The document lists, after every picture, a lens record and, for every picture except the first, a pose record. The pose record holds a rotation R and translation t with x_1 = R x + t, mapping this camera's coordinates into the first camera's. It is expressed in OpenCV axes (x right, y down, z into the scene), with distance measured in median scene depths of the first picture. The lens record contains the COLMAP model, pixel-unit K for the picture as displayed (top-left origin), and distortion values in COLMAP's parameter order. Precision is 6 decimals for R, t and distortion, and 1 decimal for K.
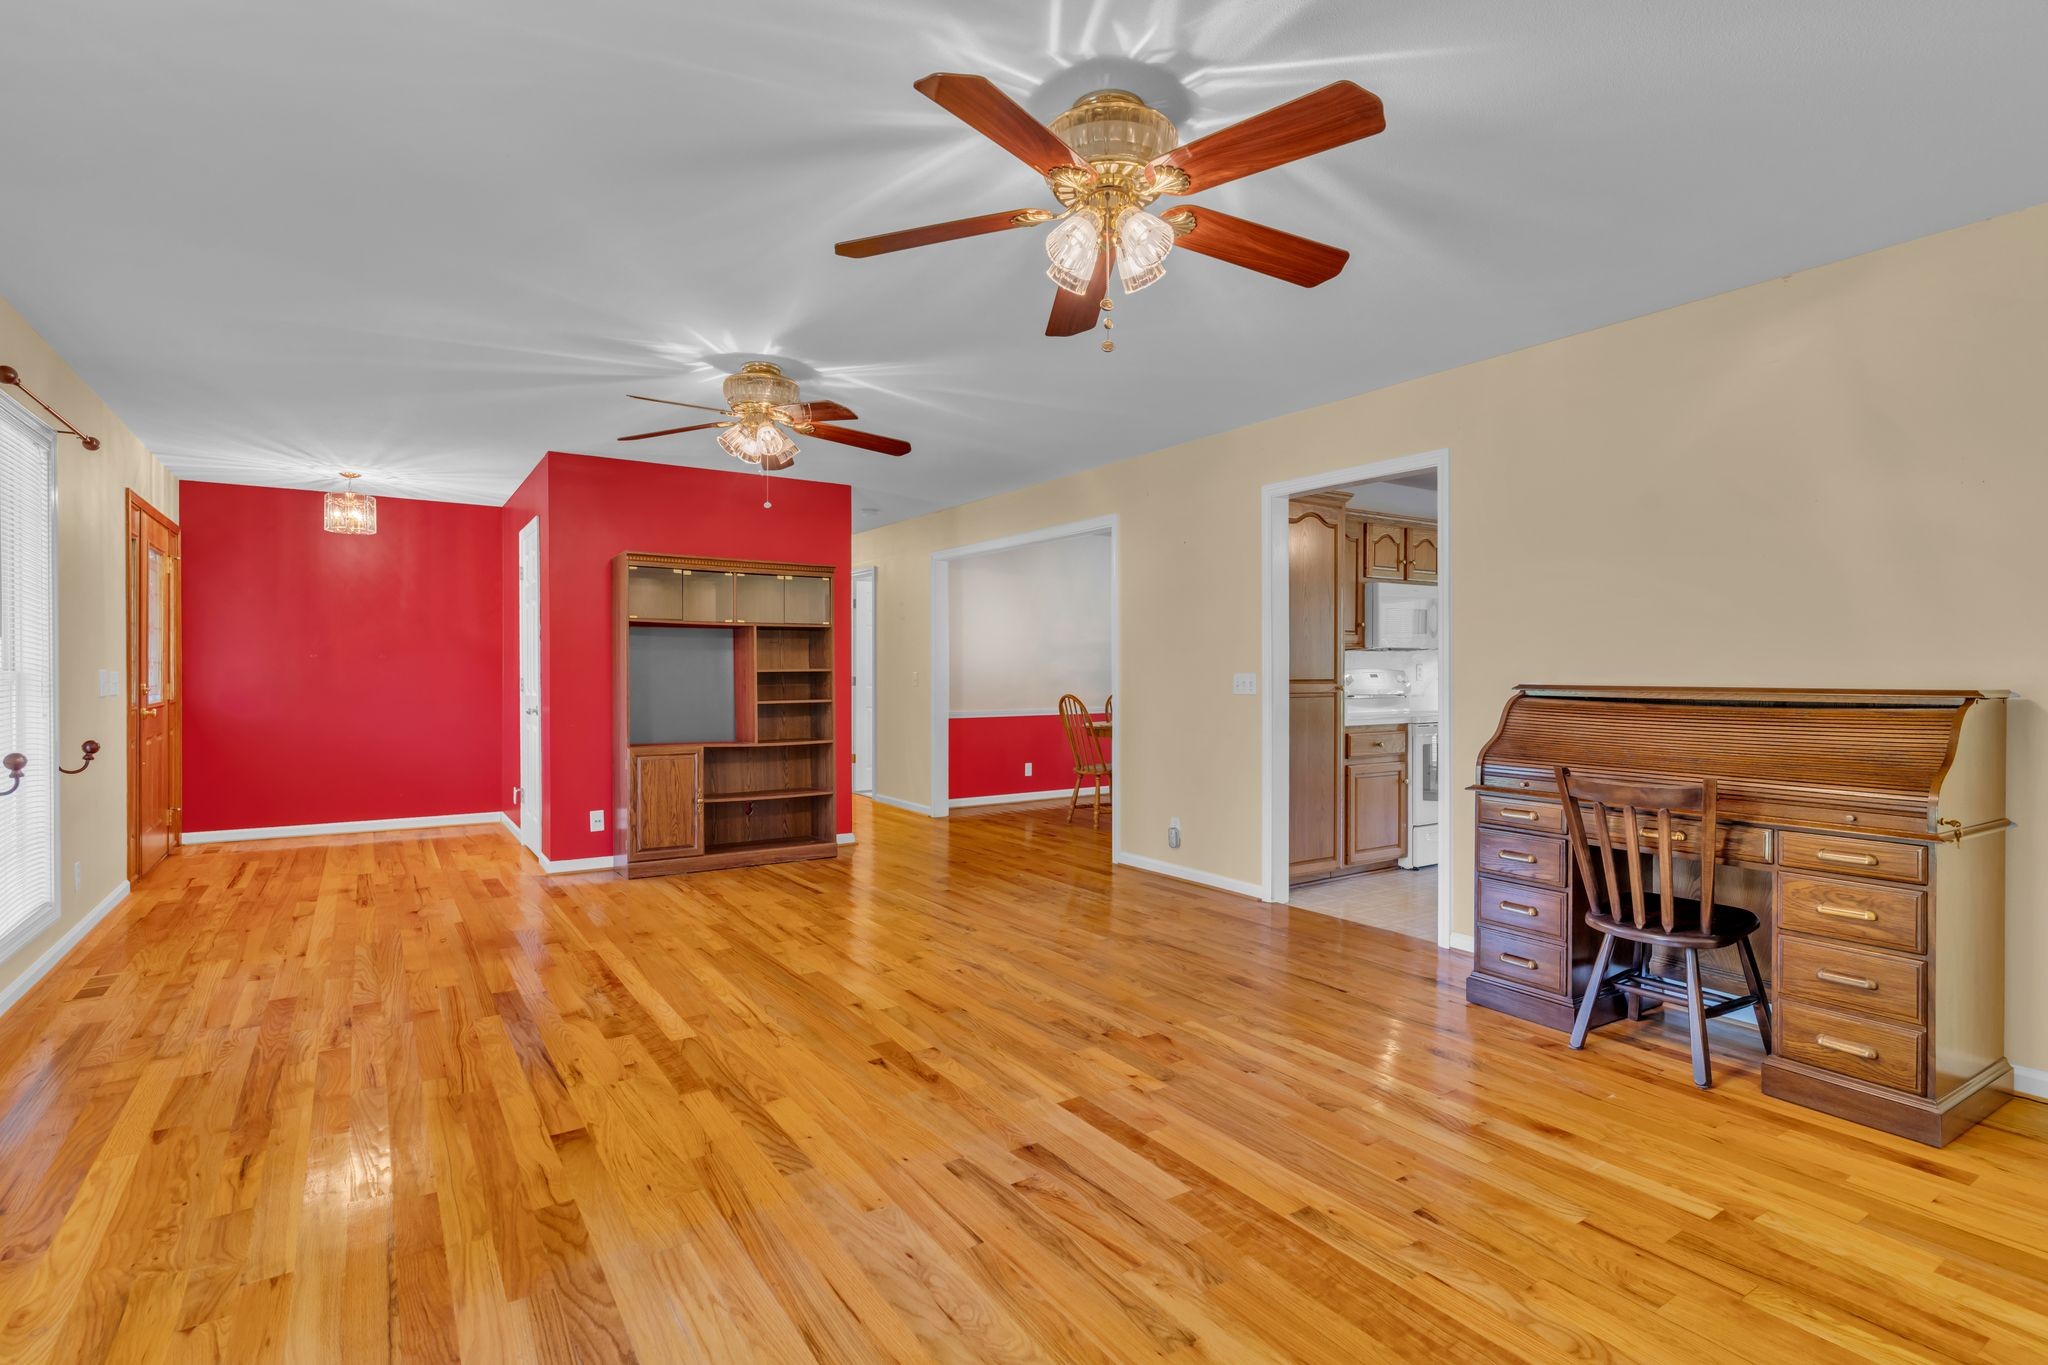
lens RADIAL K [[977.6, 0, 1024.0], [0, 977.6, 682.5], [0, 0, 1]] dist [0.005004, -0.000076]
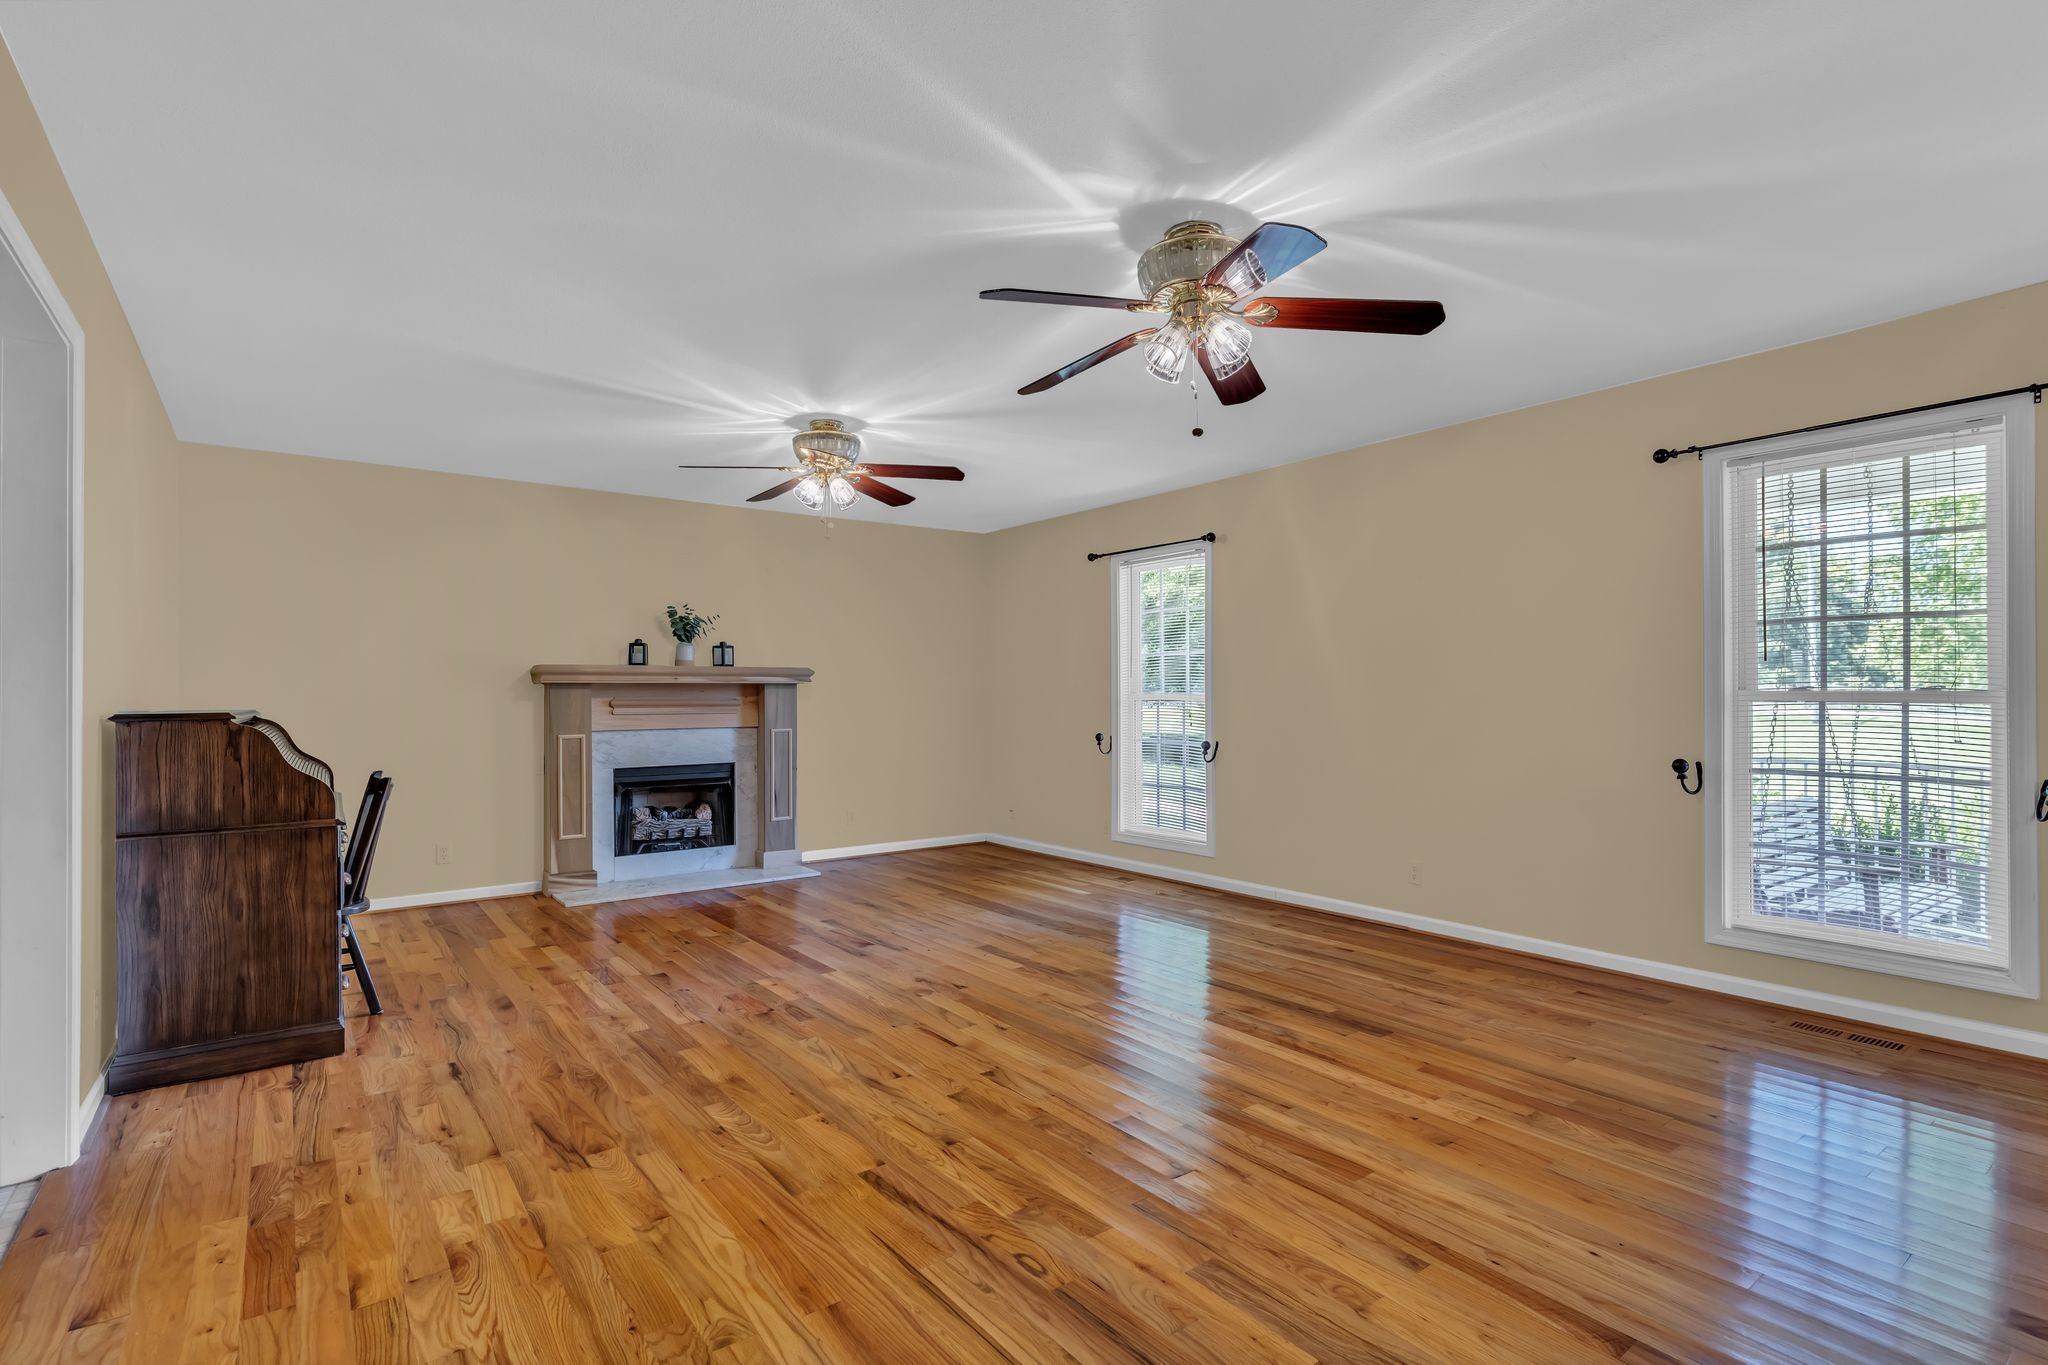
lens RADIAL K [[977.6, 0, 1024.0], [0, 977.6, 682.5], [0, 0, 1]] dist [0.005004, -0.000076]
pose [[-0.998526, 0.002539, -0.054217, -0.138322], [0.002538, 0.999997, 0.000091, -0.022744], [0.054217, -0.000047, -0.998529, 1.973608]]
